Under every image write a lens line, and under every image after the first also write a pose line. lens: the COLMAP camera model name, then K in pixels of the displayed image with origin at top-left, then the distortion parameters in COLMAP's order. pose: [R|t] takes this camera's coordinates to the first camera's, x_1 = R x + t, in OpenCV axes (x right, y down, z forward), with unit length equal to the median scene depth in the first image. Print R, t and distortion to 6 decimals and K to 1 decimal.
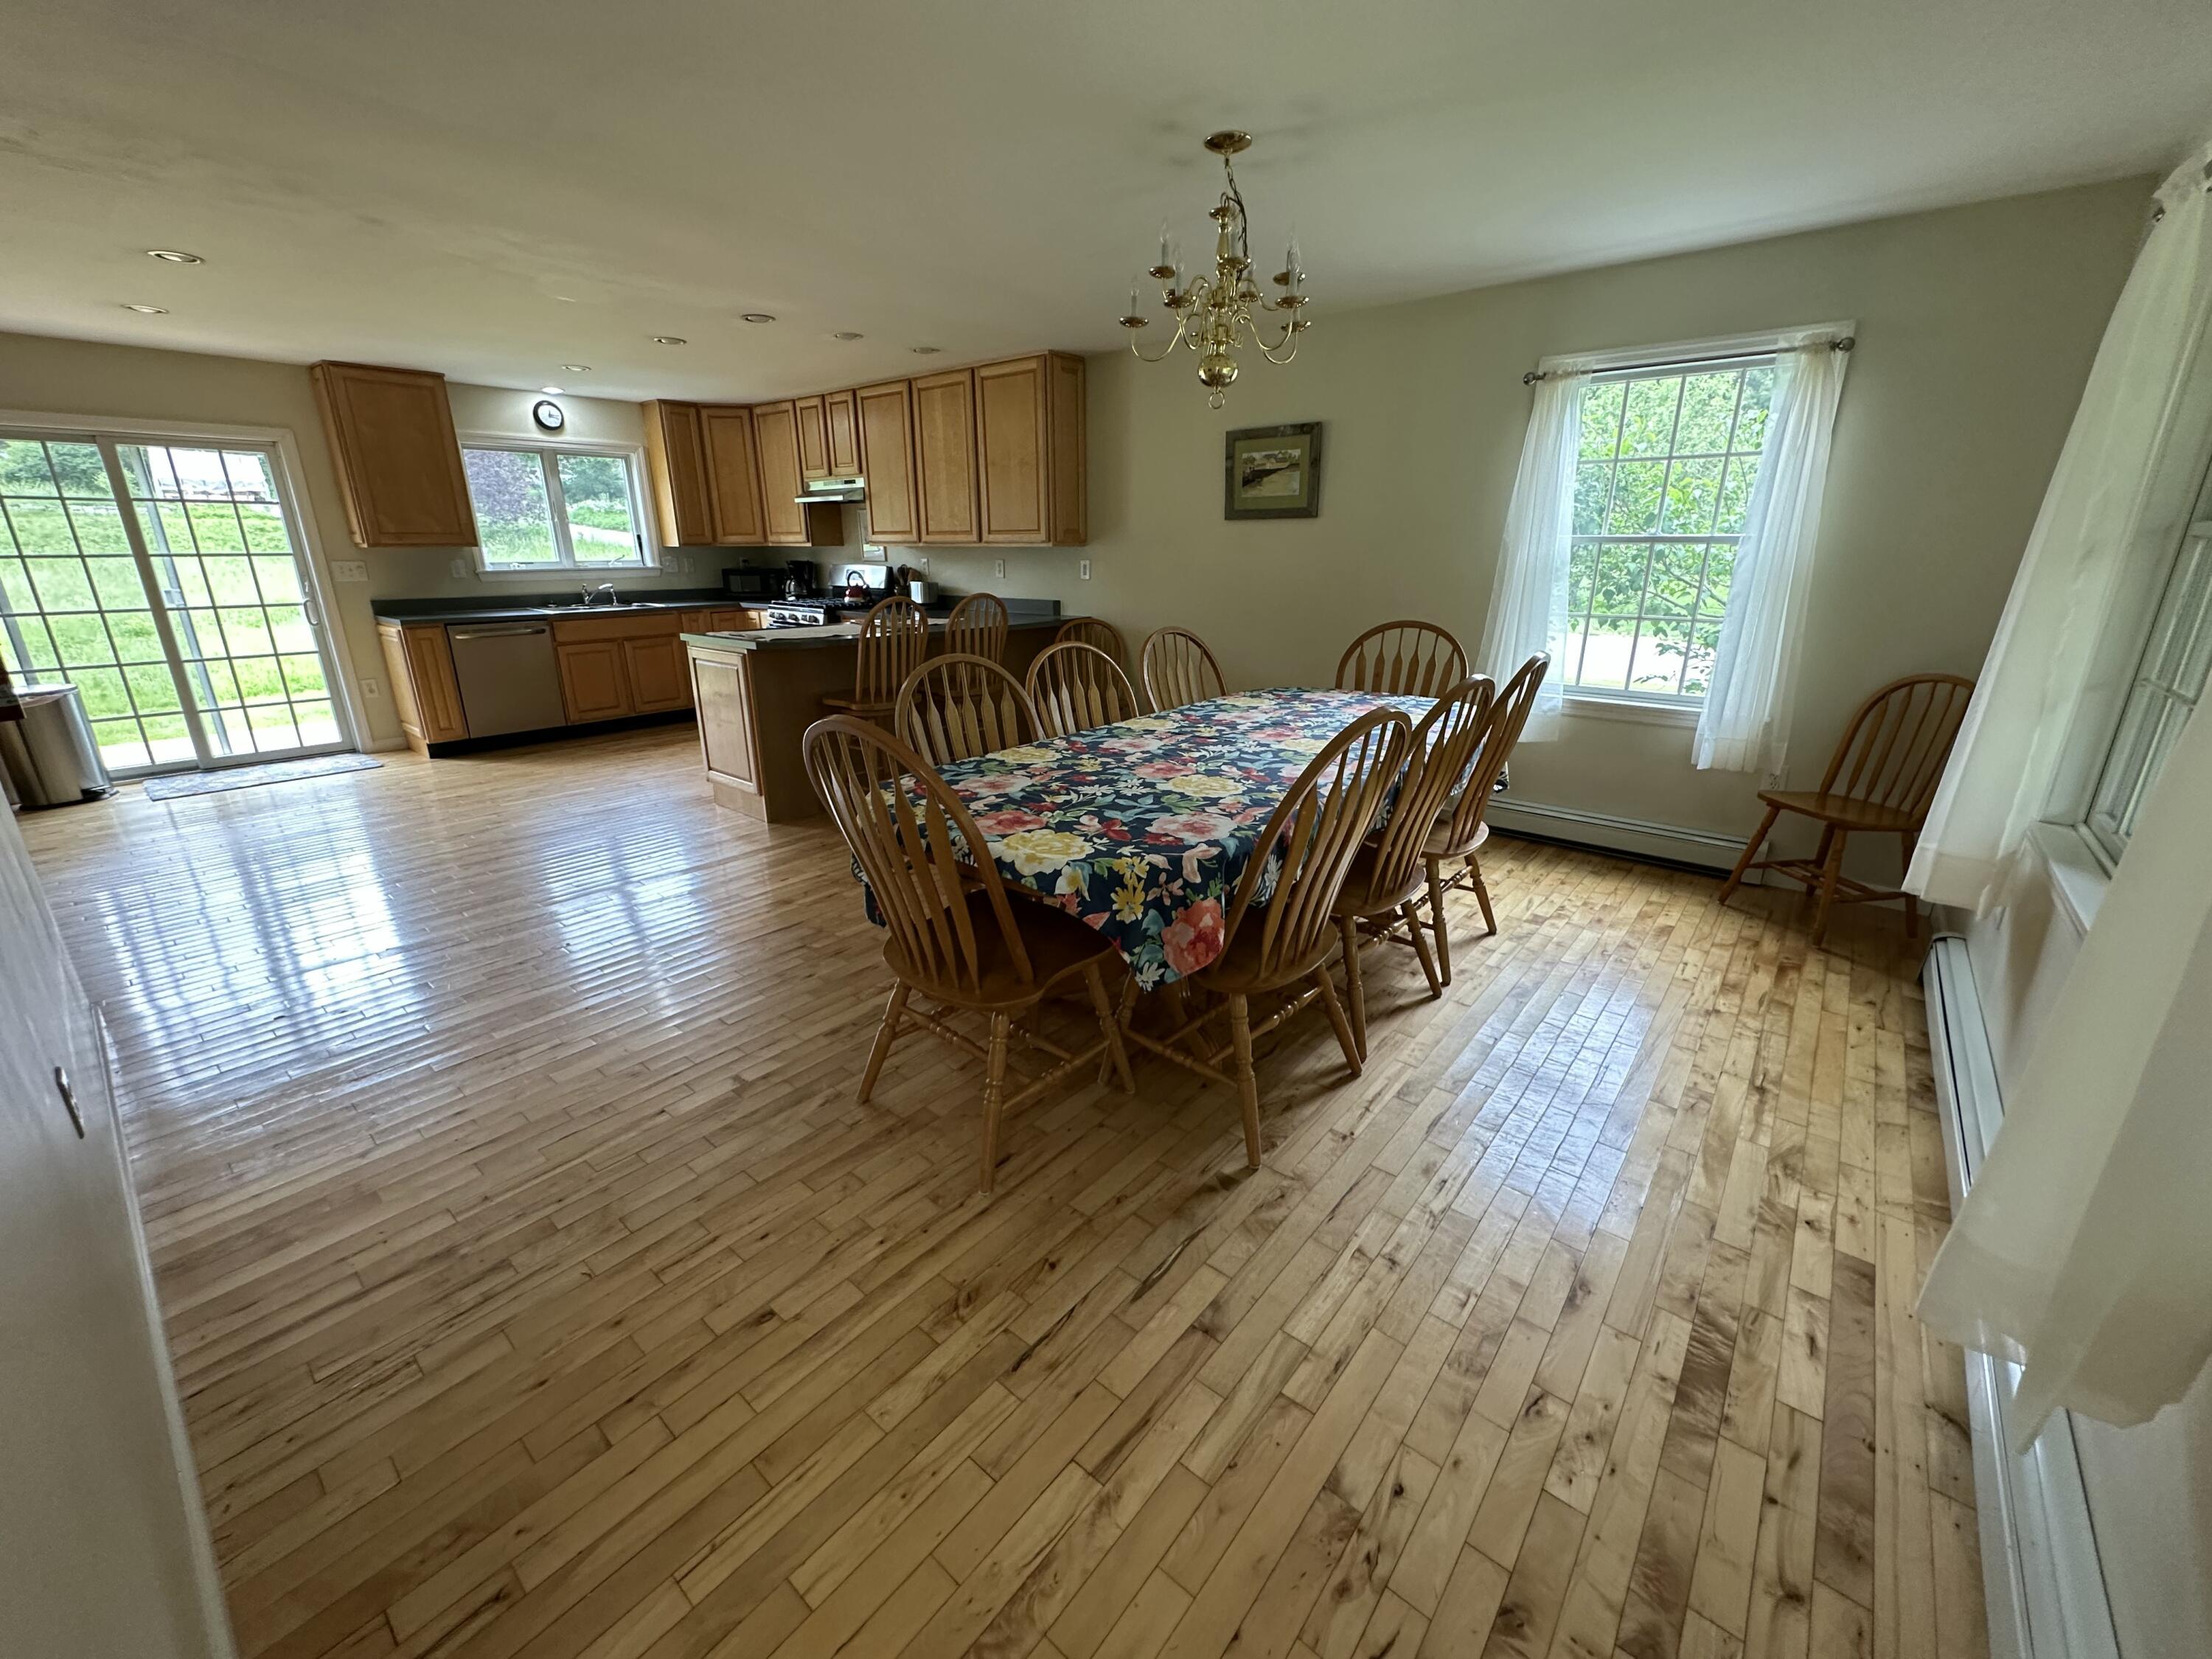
lens RADIAL K [[881.0, 0, 1106.7], [0, 881.0, 827.6], [0, 0, 1]] dist [-0.001091, 0.000560]
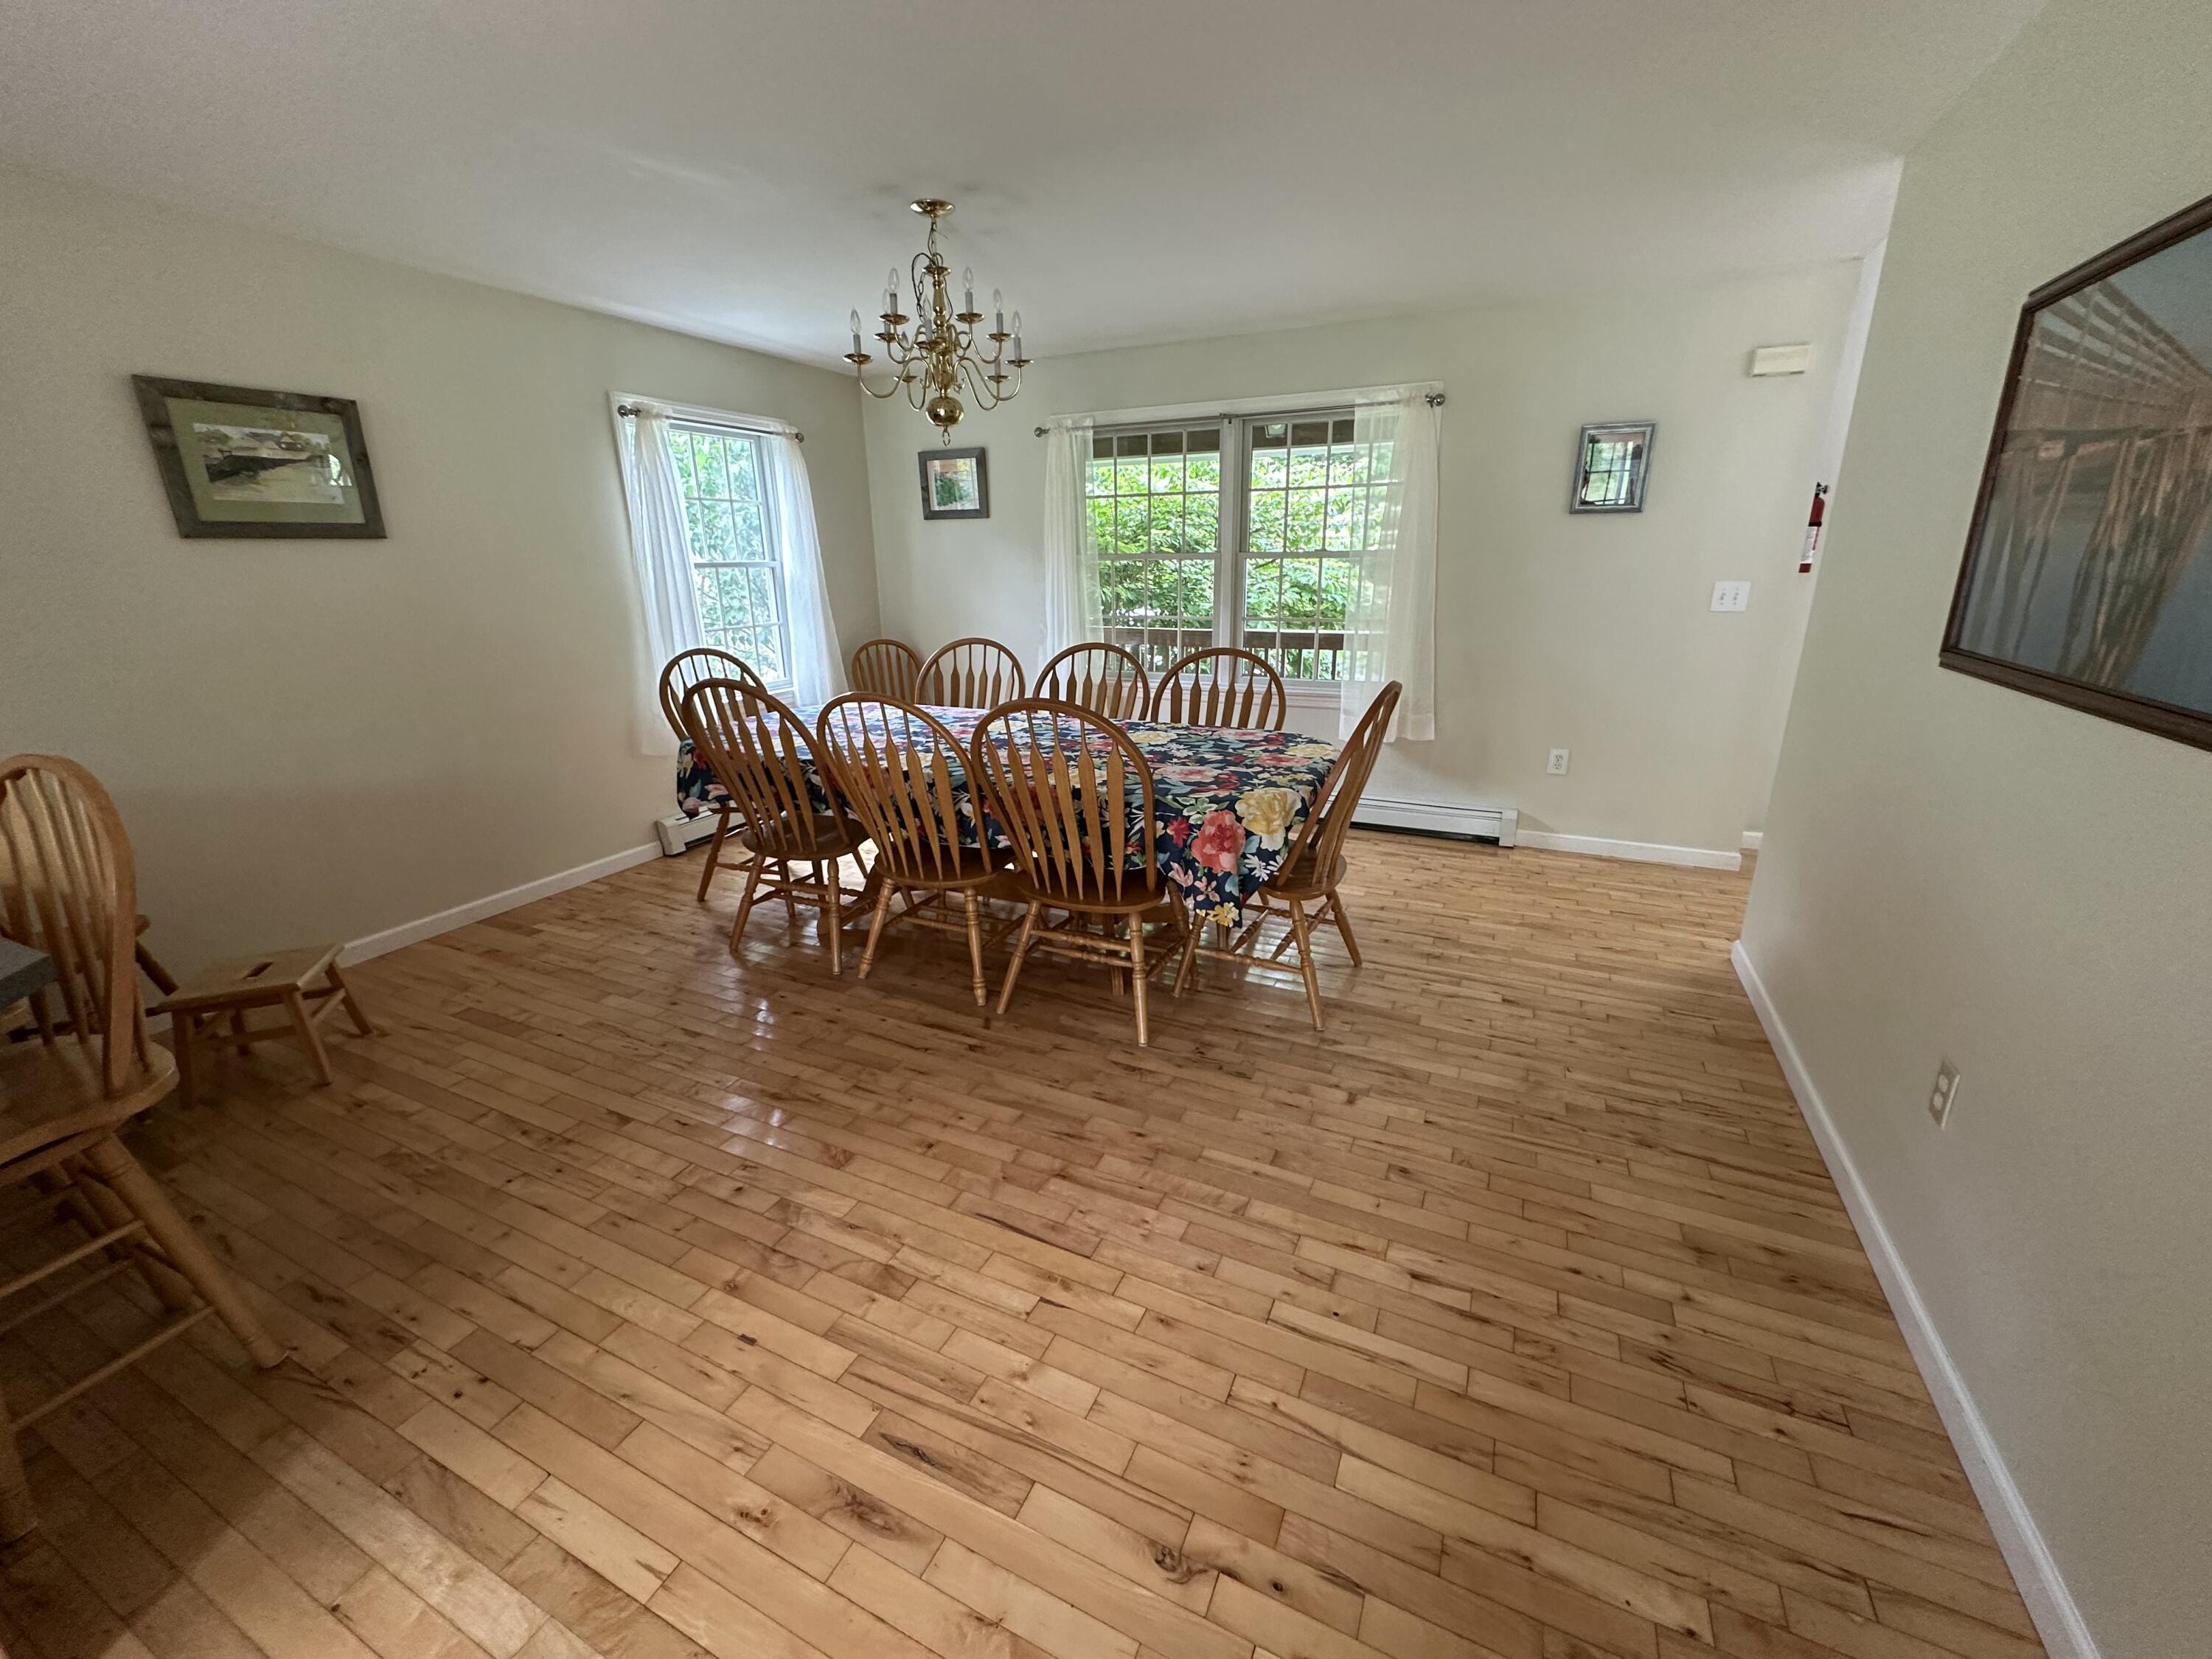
lens RADIAL K [[881.8, 0, 1106.0], [0, 881.8, 829.5], [0, 0, 1]] dist [0.000341, -0.000291]
pose [[-0.247888, -0.283091, 0.926505, -0.615752], [0.310169, 0.882823, 0.352731, -0.219495], [-0.917795, 0.374811, -0.131035, 0.657344]]
